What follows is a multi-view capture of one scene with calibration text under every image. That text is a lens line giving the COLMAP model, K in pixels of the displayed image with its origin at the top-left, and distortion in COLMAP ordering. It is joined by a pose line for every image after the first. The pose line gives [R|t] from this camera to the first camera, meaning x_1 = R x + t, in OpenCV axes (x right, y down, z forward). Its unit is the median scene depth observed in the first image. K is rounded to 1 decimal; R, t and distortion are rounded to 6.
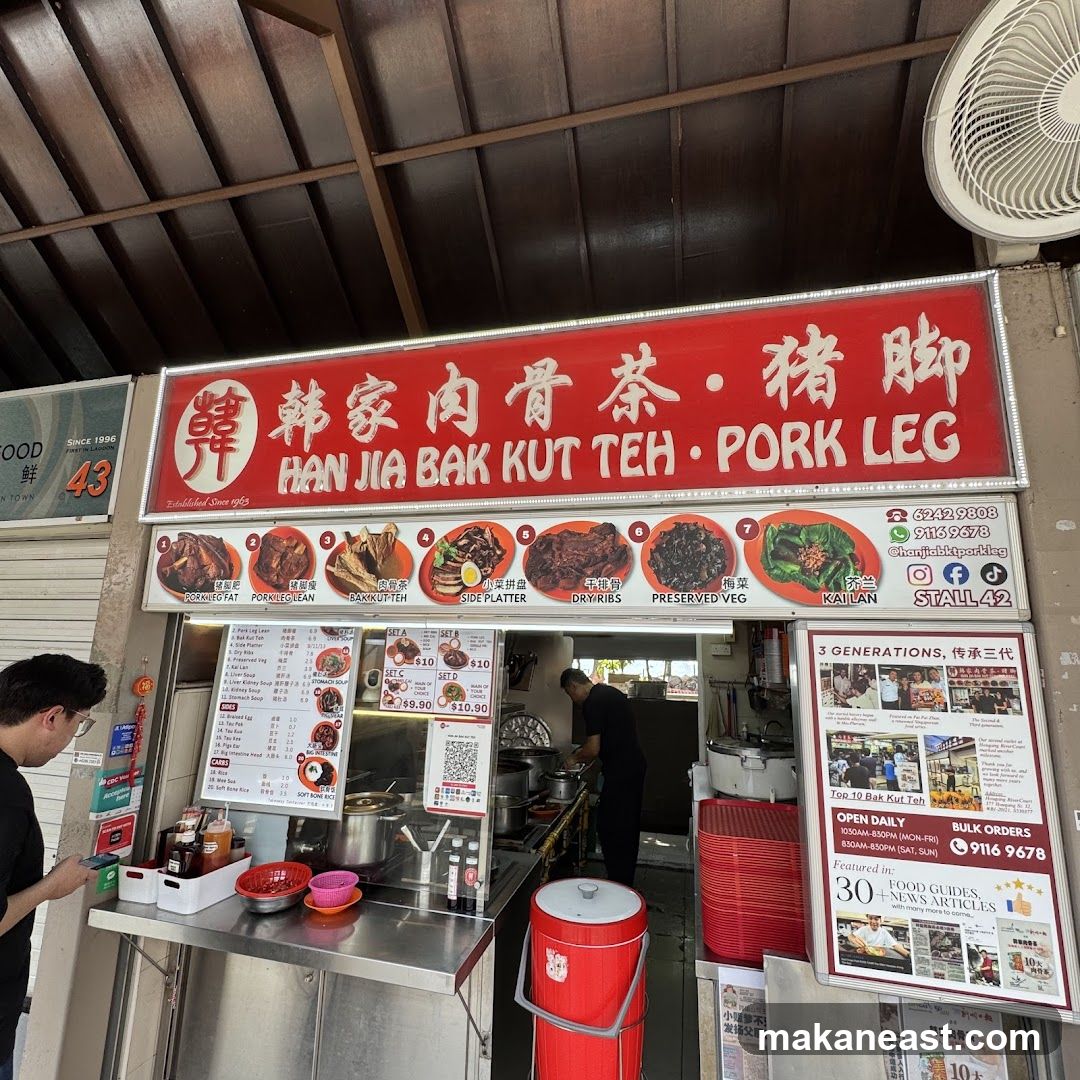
lens RADIAL K [[580.6, 0, 538.1], [0, 580.6, 538.4], [0, 0, 1]] dist [-0.005052, 0.003565]
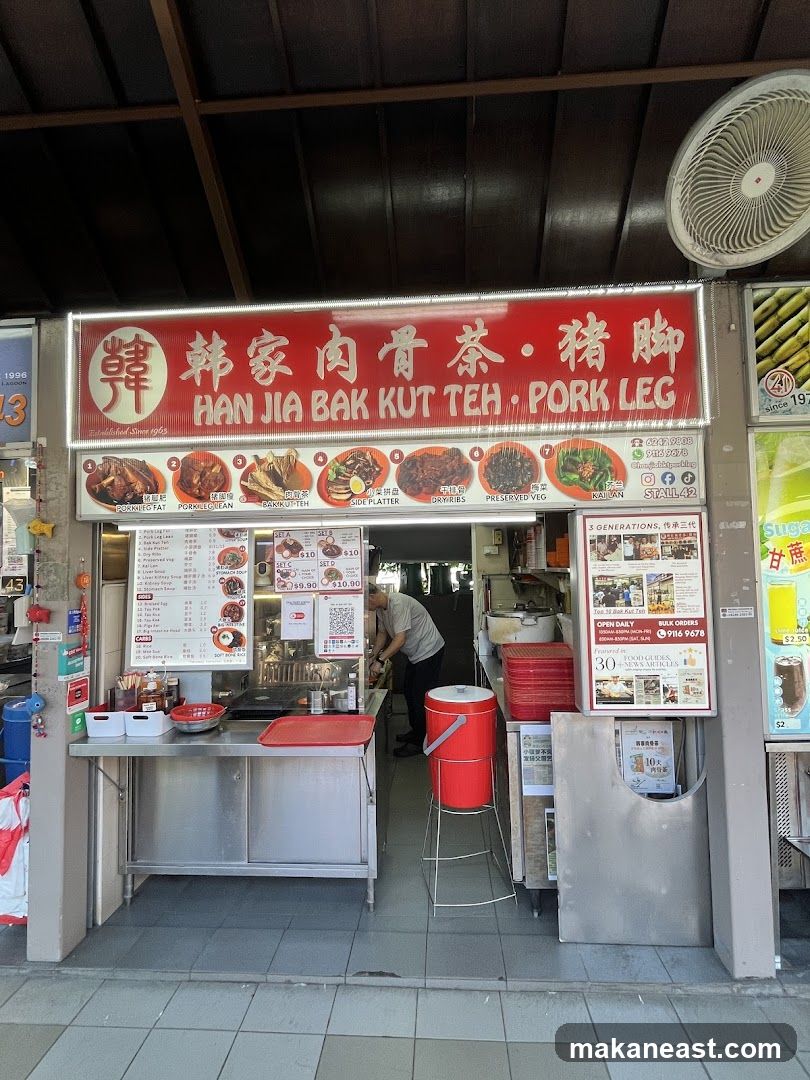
lens RADIAL K [[520.3, 0, 409.6], [0, 520.3, 538.3], [0, 0, 1]] dist [0.003700, -0.000004]
pose [[0.980097, -0.033462, 0.195676, -0.236892], [0.006965, 0.990881, 0.134562, 0.020197], [-0.198395, -0.130521, 0.971393, -0.253744]]
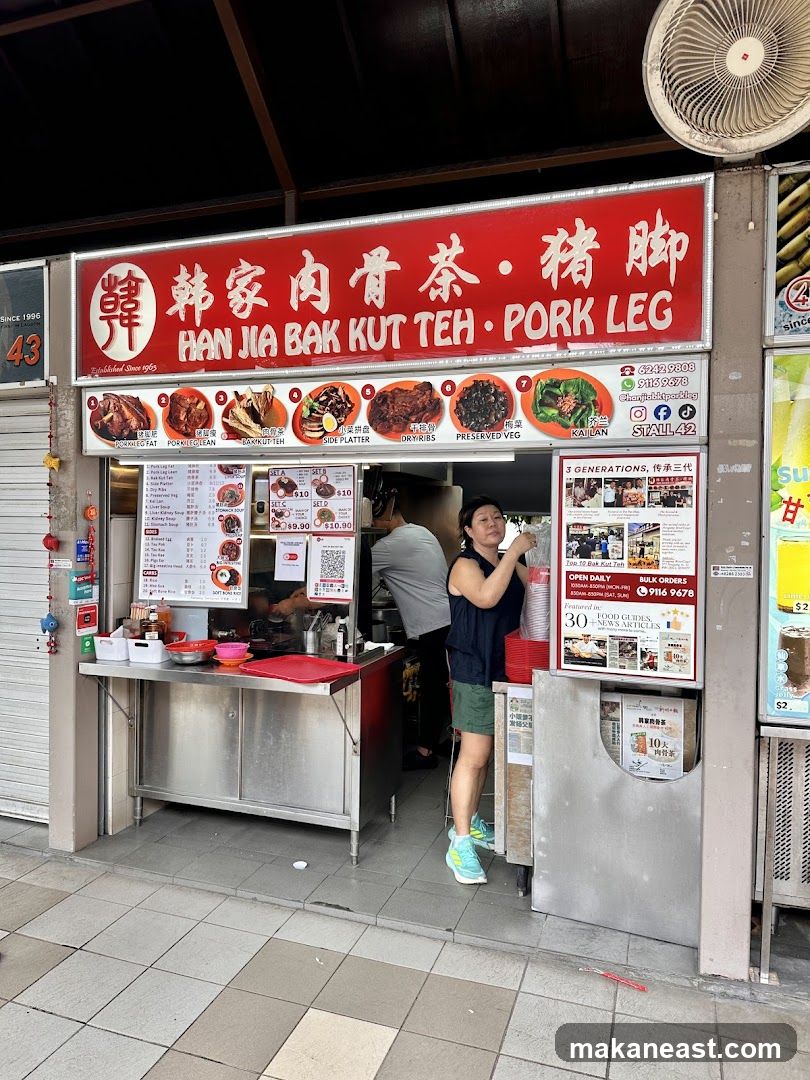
lens RADIAL K [[760.5, 0, 405.8], [0, 760.5, 531.0], [0, 0, 1]] dist [0.078844, -0.089513]
pose [[0.996546, -0.013224, -0.081984, 0.197328], [0.029934, 0.978073, 0.206098, -0.049111], [0.077461, -0.207840, 0.975091, -0.745552]]
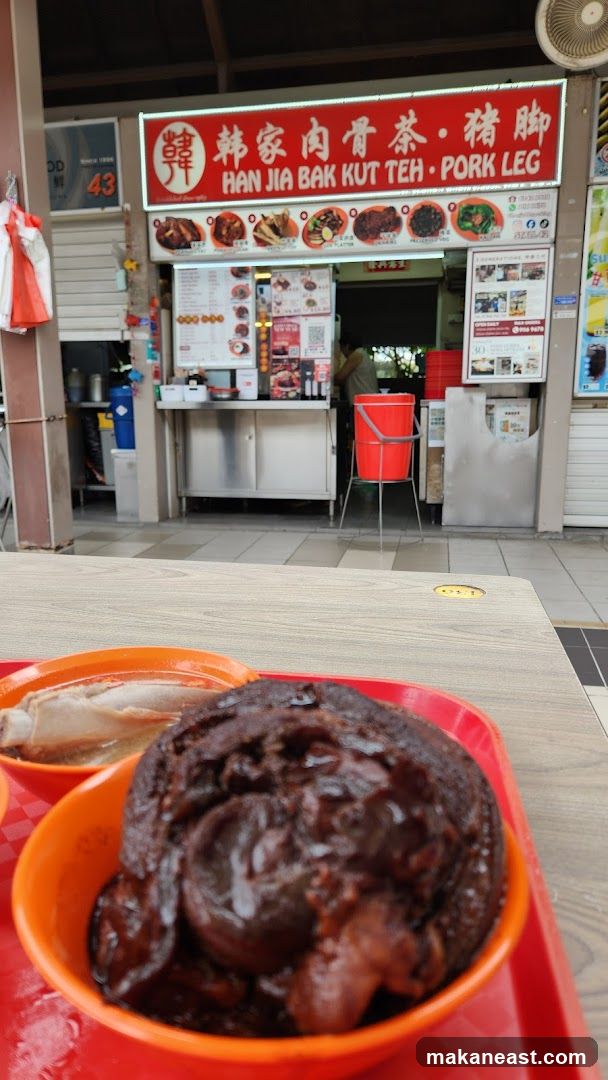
lens RADIAL K [[737.7, 0, 295.1], [0, 737.7, 547.7], [0, 0, 1]] dist [0.030247, -0.009482]
pose [[0.997984, -0.038420, 0.050521, -0.411634], [0.017198, 0.929889, 0.367438, 0.130008], [-0.061096, -0.365828, 0.928675, -1.950392]]
